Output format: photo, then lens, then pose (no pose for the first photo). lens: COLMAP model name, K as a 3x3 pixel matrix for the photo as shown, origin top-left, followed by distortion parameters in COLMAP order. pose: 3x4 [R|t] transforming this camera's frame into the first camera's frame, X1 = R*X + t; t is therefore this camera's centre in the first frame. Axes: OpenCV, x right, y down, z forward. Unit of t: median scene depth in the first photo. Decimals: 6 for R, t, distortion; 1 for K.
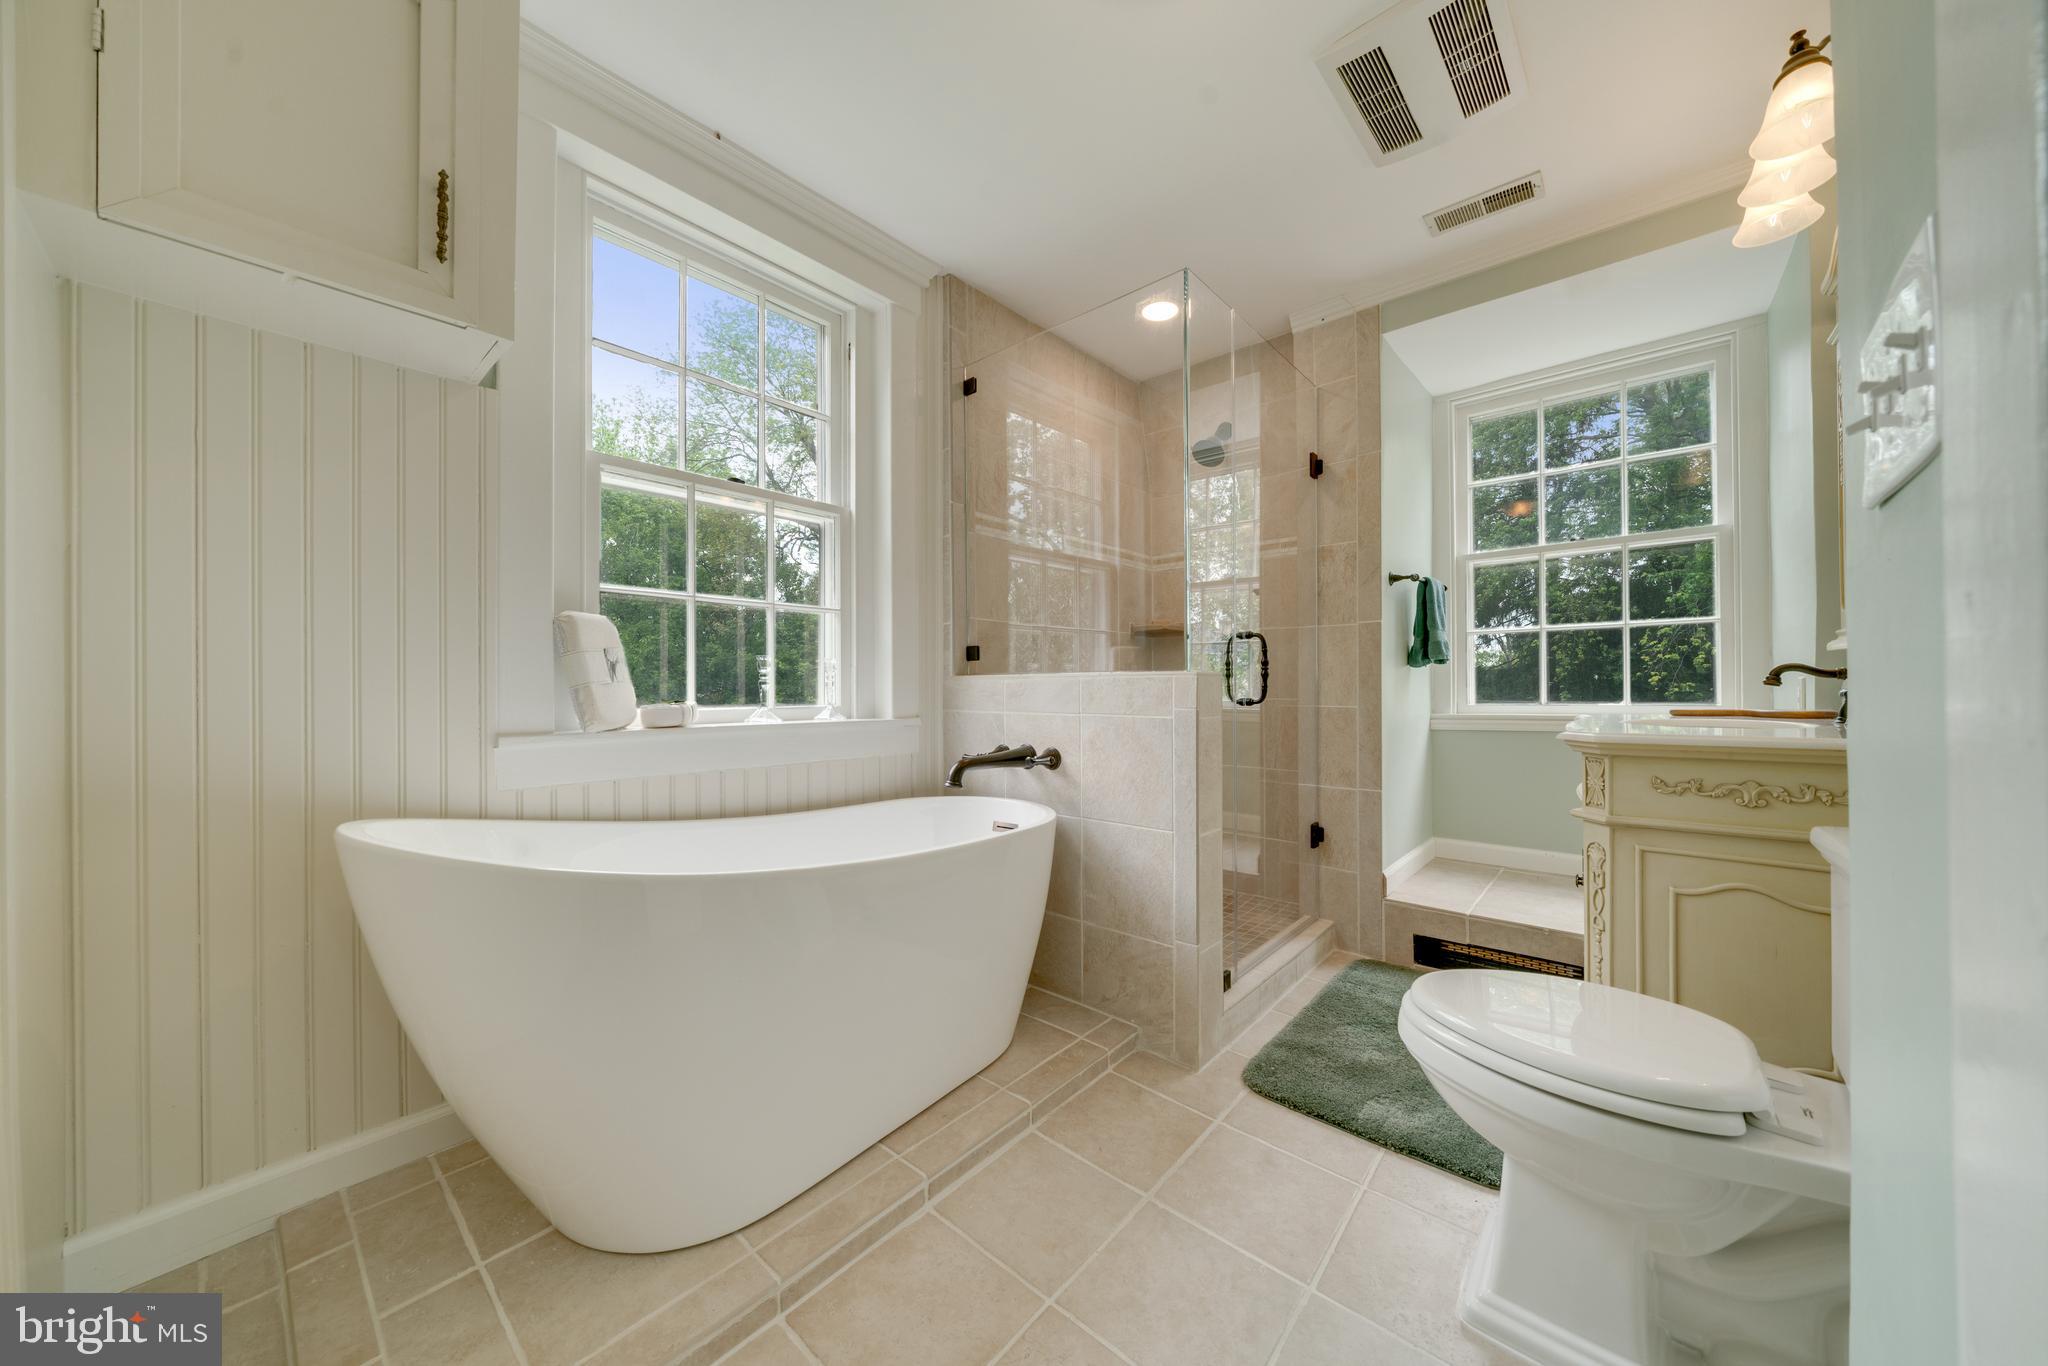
lens RADIAL K [[742.0, 0, 1017.8], [0, 742.0, 674.3], [0, 0, 1]] dist [-0.000106, 0.000011]
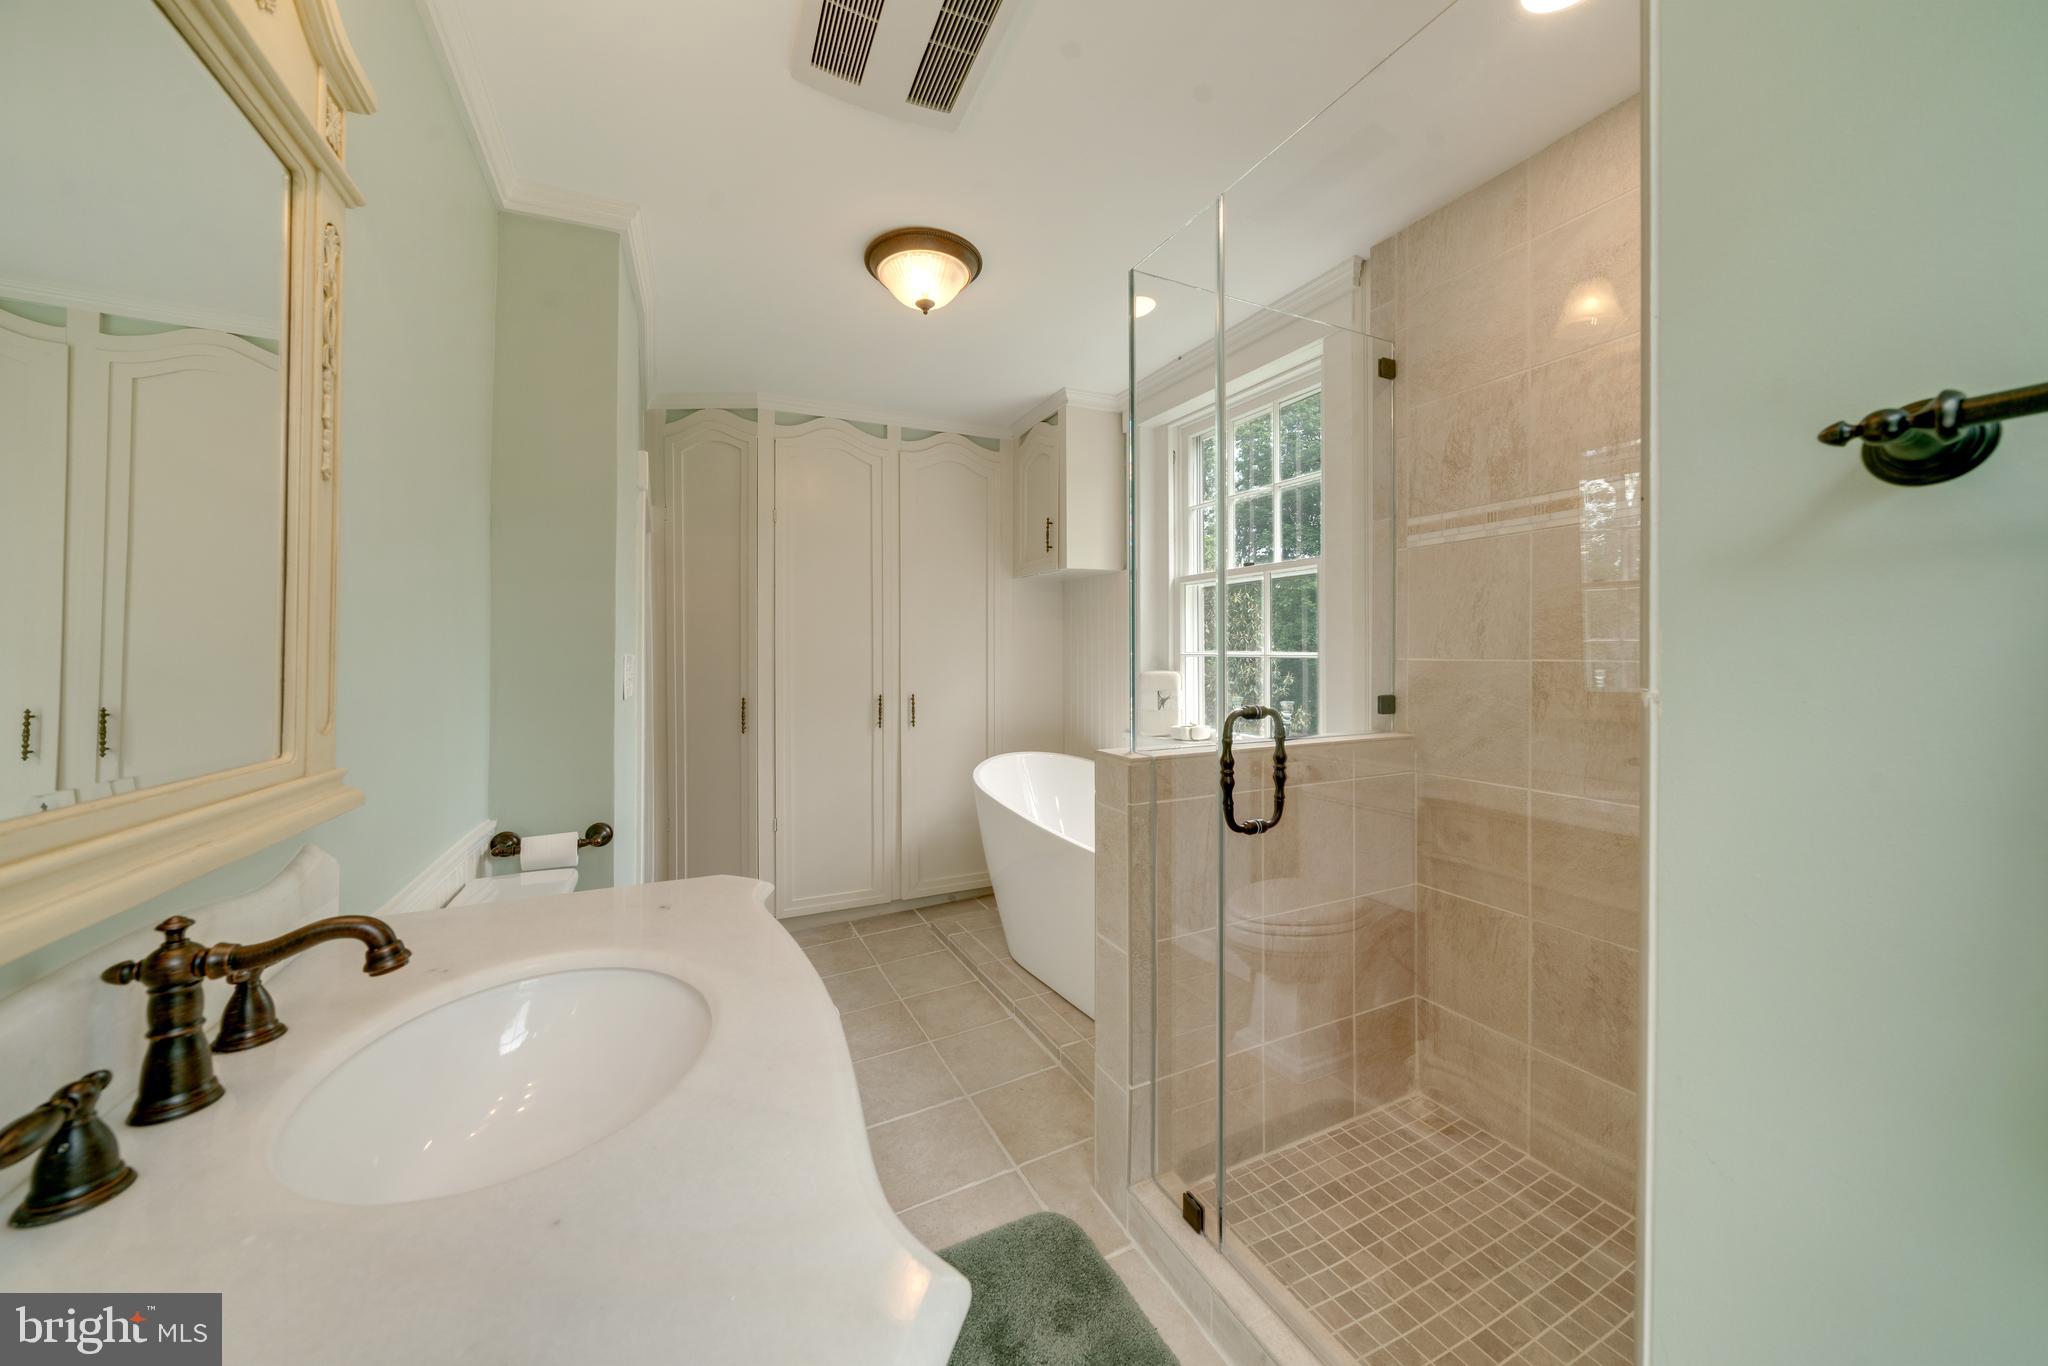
lens RADIAL K [[672.4, 0, 1020.7], [0, 672.4, 663.8], [0, 0, 1]] dist [0.000353, -0.000008]
pose [[-0.381727, 0.004821, -0.924263, 0.697609], [0.003249, 0.999987, 0.003874, -0.068679], [0.924270, -0.001524, -0.381737, 0.838933]]
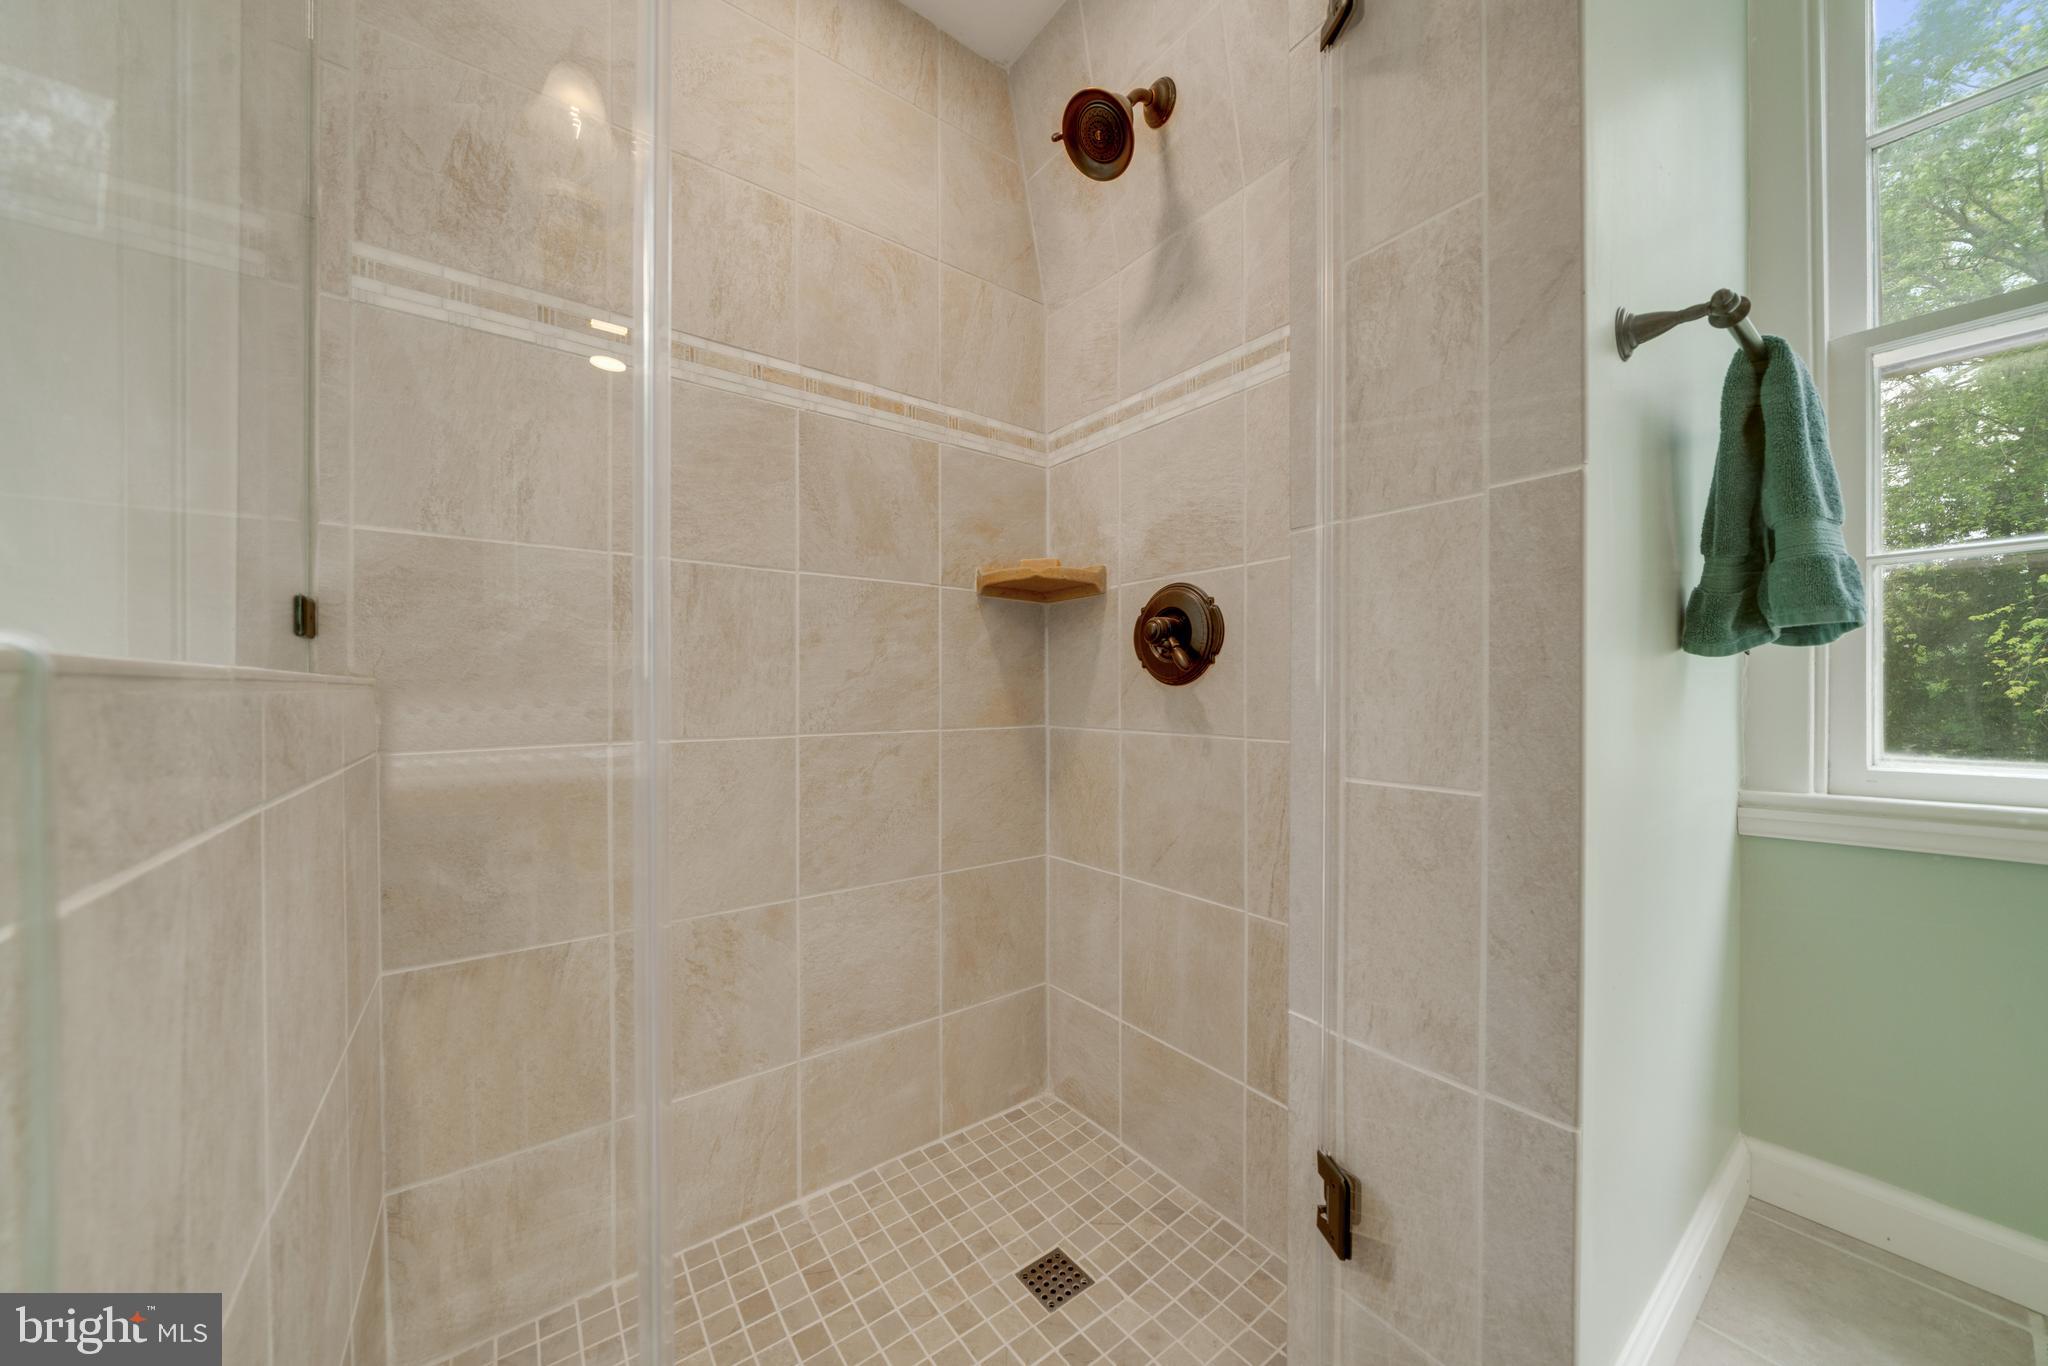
lens RADIAL K [[705.7, 0, 1024.0], [0, 705.7, 683.0], [0, 0, 1]] dist [-0.006927, -0.000118]
pose [[0.977032, 0.006182, -0.213005, 0.332088], [-0.005427, 0.999977, 0.004128, 0.002402], [0.213025, -0.002877, 0.977042, 0.679328]]
